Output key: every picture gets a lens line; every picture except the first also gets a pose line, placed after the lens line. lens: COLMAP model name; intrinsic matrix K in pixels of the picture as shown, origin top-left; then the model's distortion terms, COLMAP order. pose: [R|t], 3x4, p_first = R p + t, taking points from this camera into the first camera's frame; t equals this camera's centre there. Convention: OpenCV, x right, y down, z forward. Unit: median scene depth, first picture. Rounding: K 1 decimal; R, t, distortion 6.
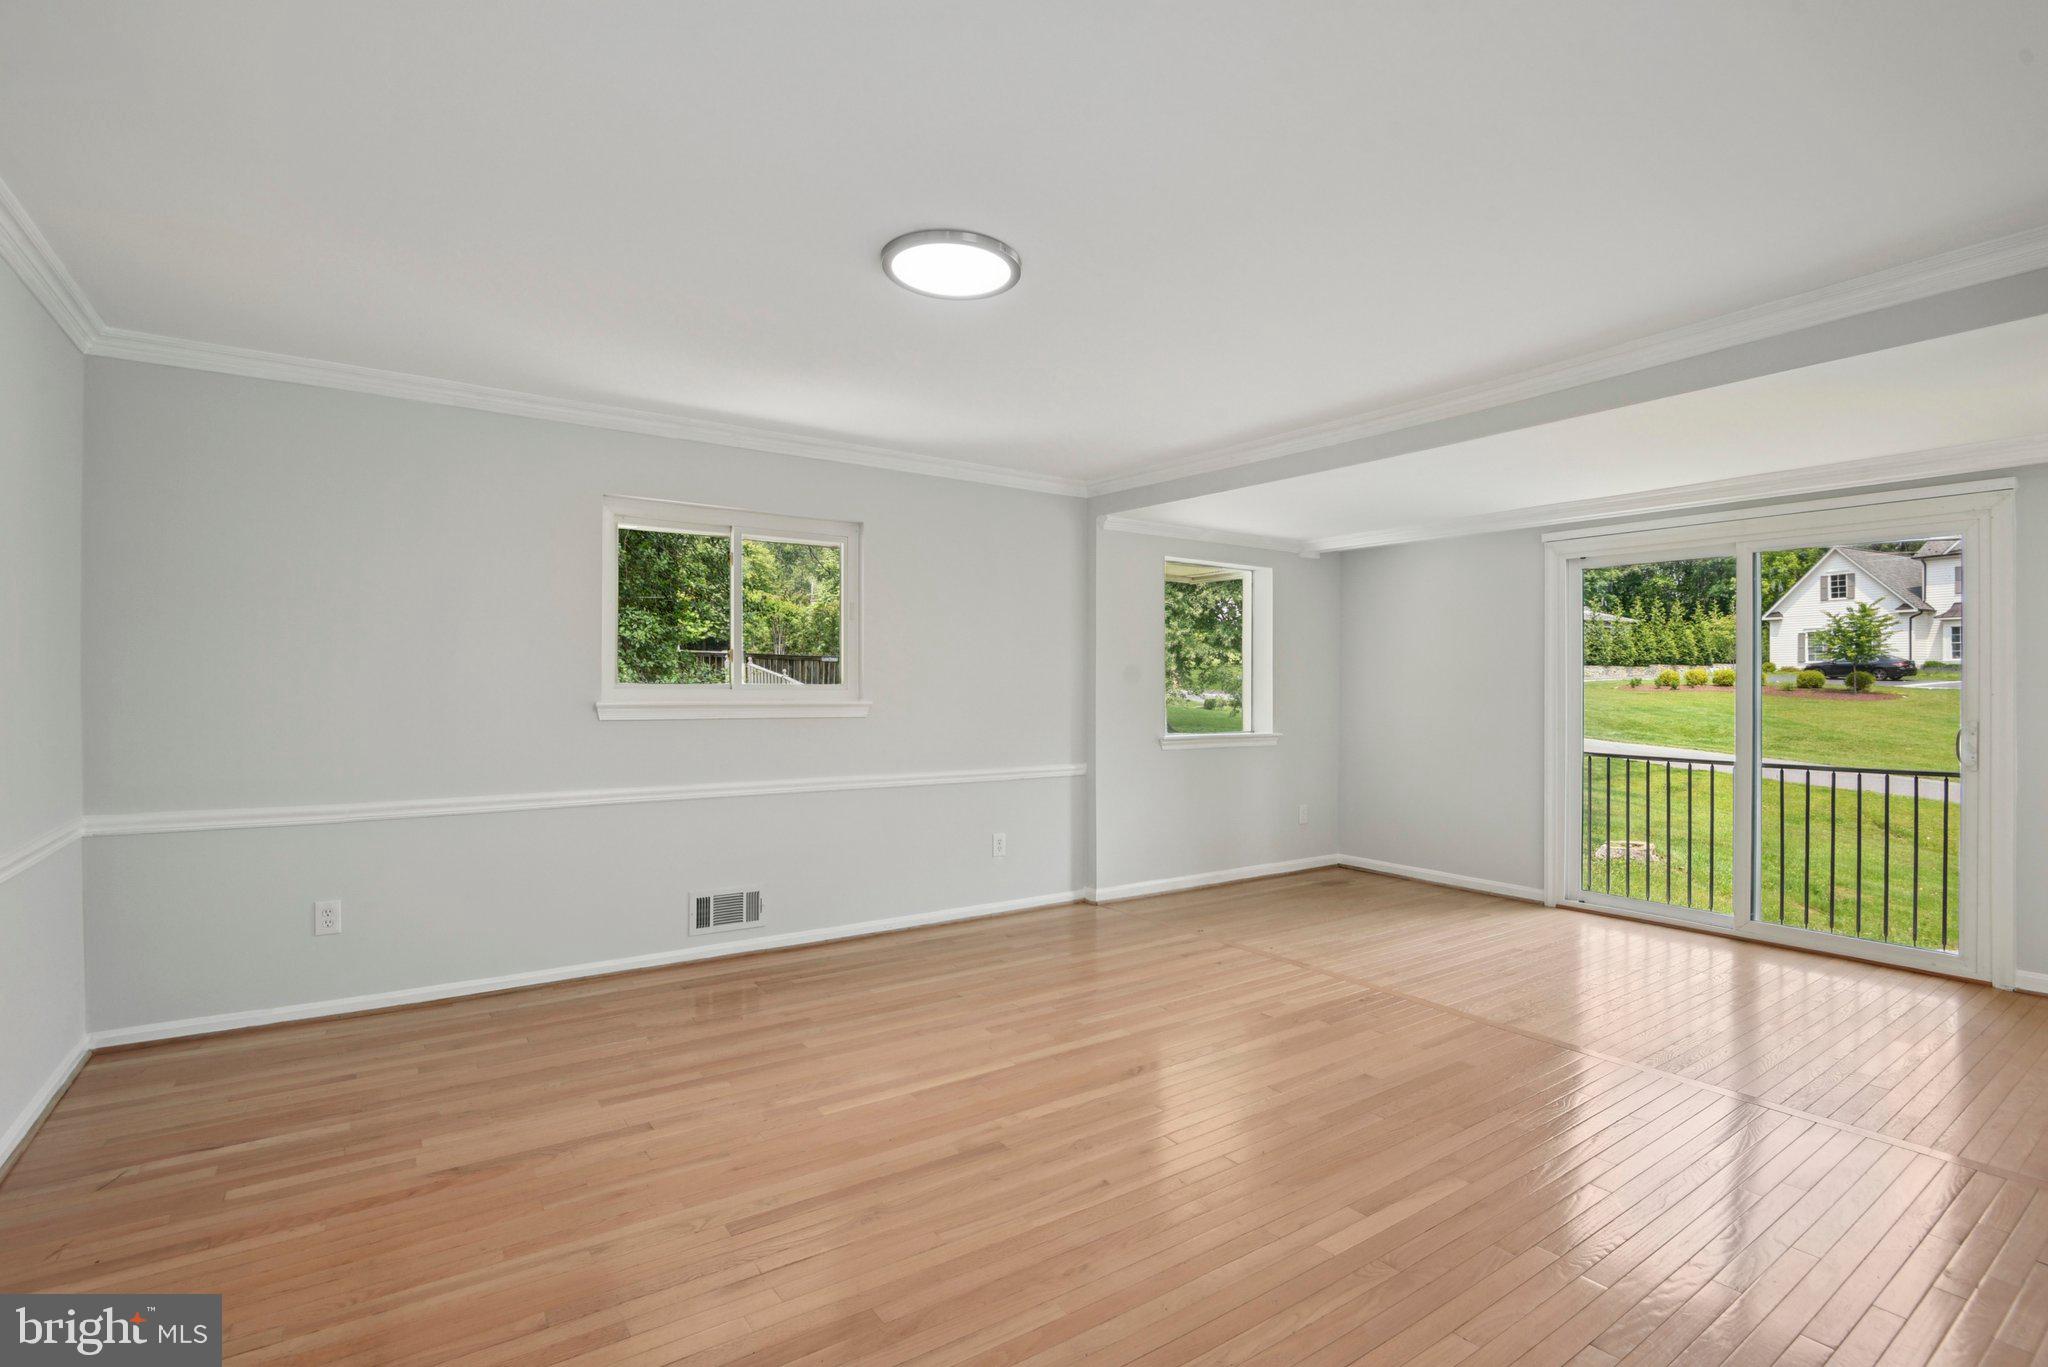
lens RADIAL K [[955.4, 0, 1030.0], [0, 955.4, 687.9], [0, 0, 1]] dist [-0.018816, -0.002592]
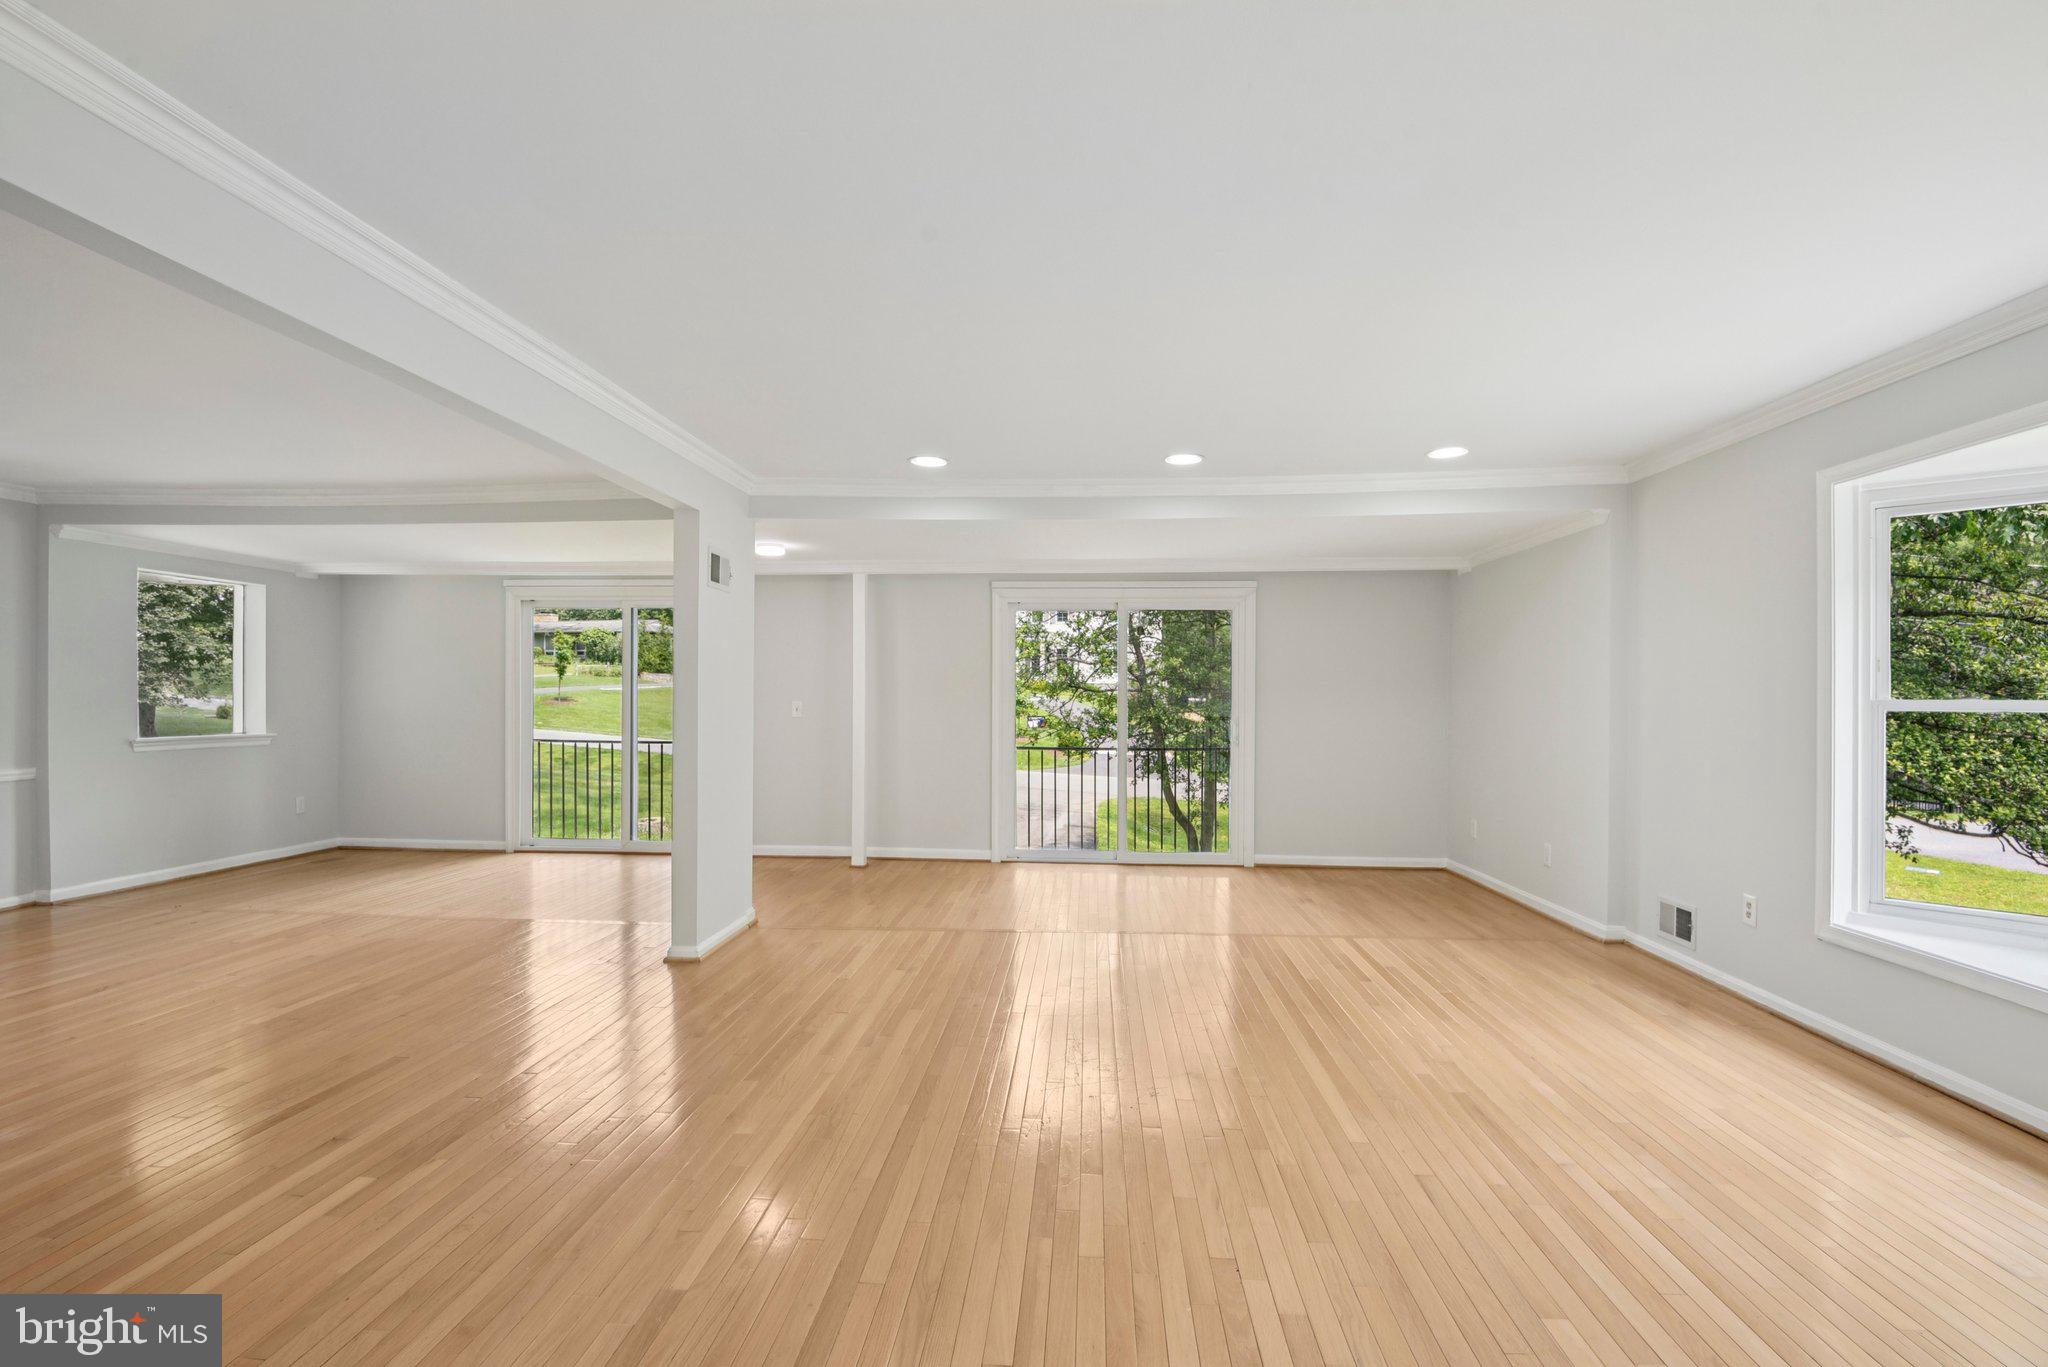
lens RADIAL K [[955.4, 0, 1027.7], [0, 955.4, 693.9], [0, 0, 1]] dist [-0.018816, -0.002592]
pose [[0.628568, -0.000769, 0.777754, -0.048596], [-0.001563, 0.999996, 0.002252, -0.003060], [-0.777753, -0.002631, 0.628564, -0.445594]]
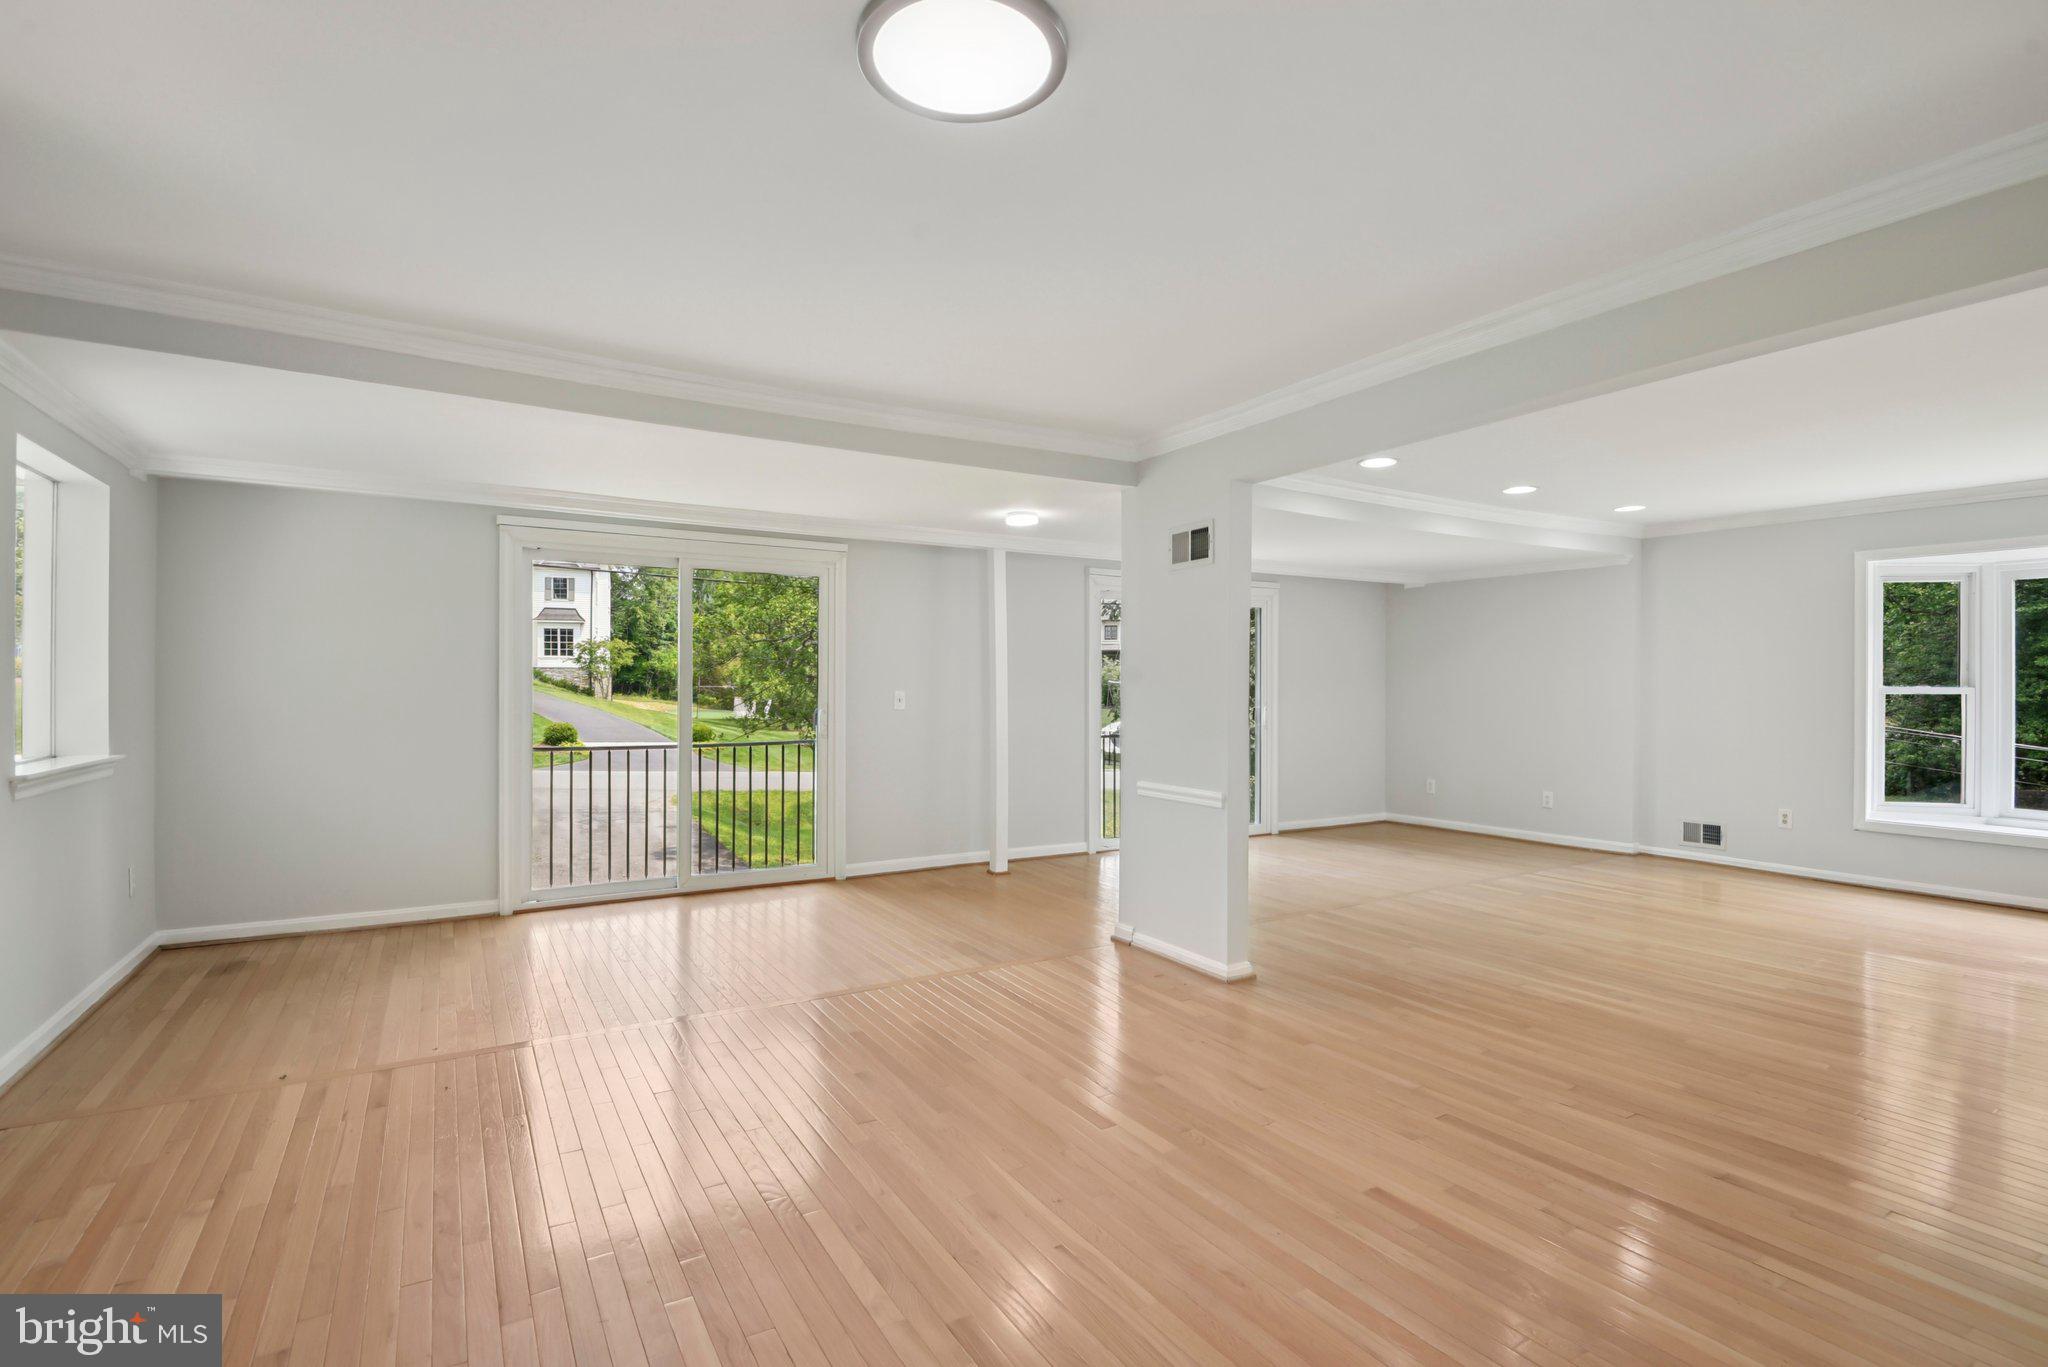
lens RADIAL K [[955.4, 0, 1025.7], [0, 955.4, 684.8], [0, 0, 1]] dist [-0.018816, -0.002592]
pose [[0.067301, -0.005988, 0.997715, -0.351874], [-0.003671, 0.999974, 0.006249, -0.004423], [-0.997726, -0.004083, 0.067277, 0.427007]]
